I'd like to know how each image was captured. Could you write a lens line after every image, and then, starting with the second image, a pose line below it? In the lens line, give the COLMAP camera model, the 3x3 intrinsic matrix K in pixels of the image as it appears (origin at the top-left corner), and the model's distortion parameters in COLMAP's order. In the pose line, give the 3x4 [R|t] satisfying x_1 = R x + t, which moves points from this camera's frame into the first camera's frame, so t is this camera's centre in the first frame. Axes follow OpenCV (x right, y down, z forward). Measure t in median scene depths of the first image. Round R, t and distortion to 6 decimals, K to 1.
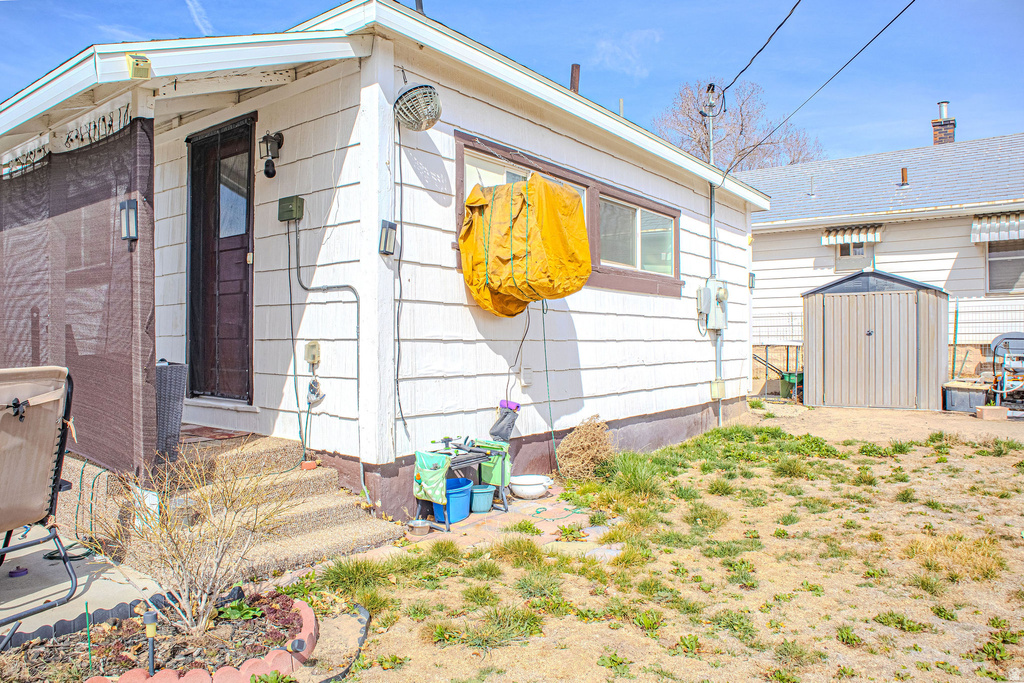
lens RADIAL K [[732.2, 0, 512.0], [0, 732.2, 341.5], [0, 0, 1]] dist [-0.053506, 0.003594]
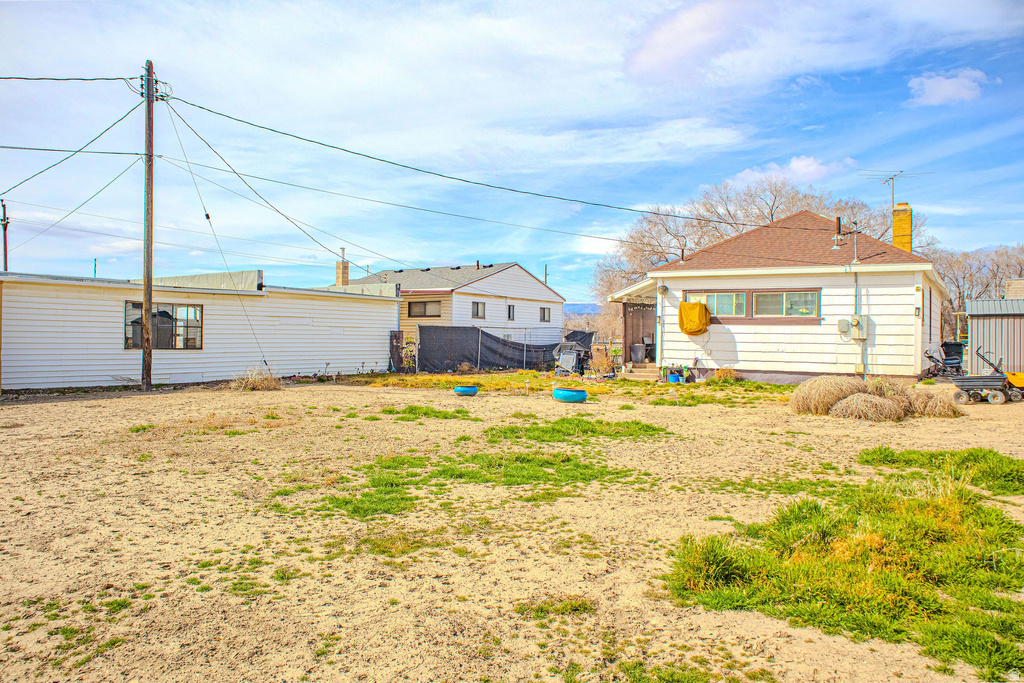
lens RADIAL K [[732.2, 0, 512.0], [0, 732.2, 341.5], [0, 0, 1]] dist [-0.053506, 0.003594]
pose [[0.065240, 0.013934, -0.997772, 3.454726], [-0.011097, 0.999851, 0.013237, -0.038192], [0.997808, 0.010209, 0.065385, -0.195616]]
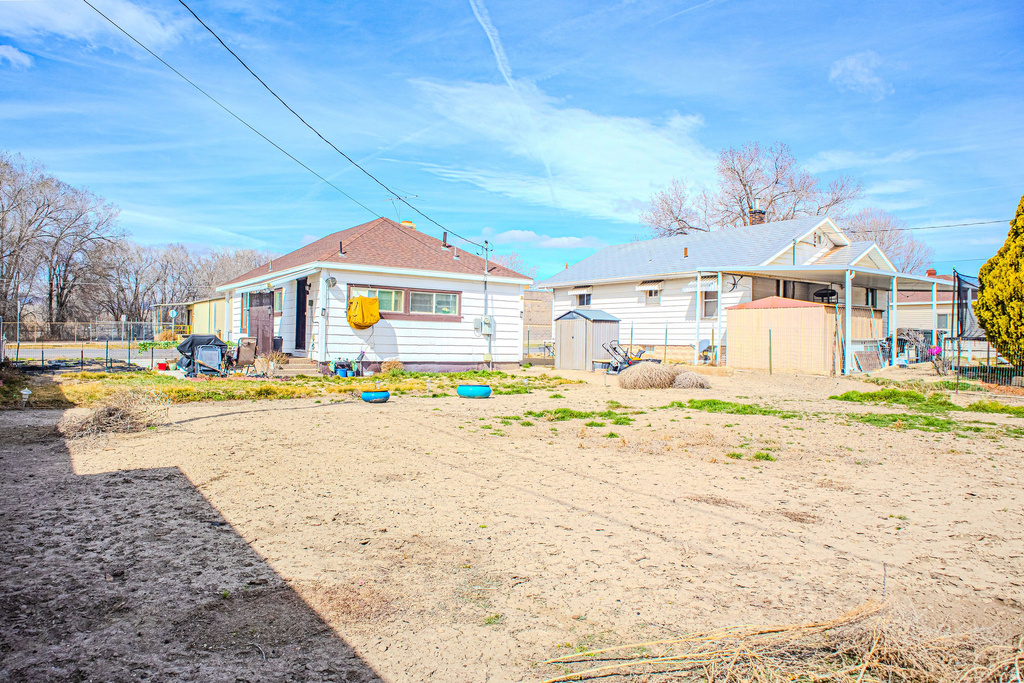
lens RADIAL K [[732.2, 0, 512.0], [0, 732.2, 341.5], [0, 0, 1]] dist [-0.053506, 0.003594]
pose [[0.943791, 0.022777, -0.329756, 1.869332], [-0.023852, 0.999715, 0.000785, 0.008236], [0.329680, 0.007125, 0.944066, -2.218301]]
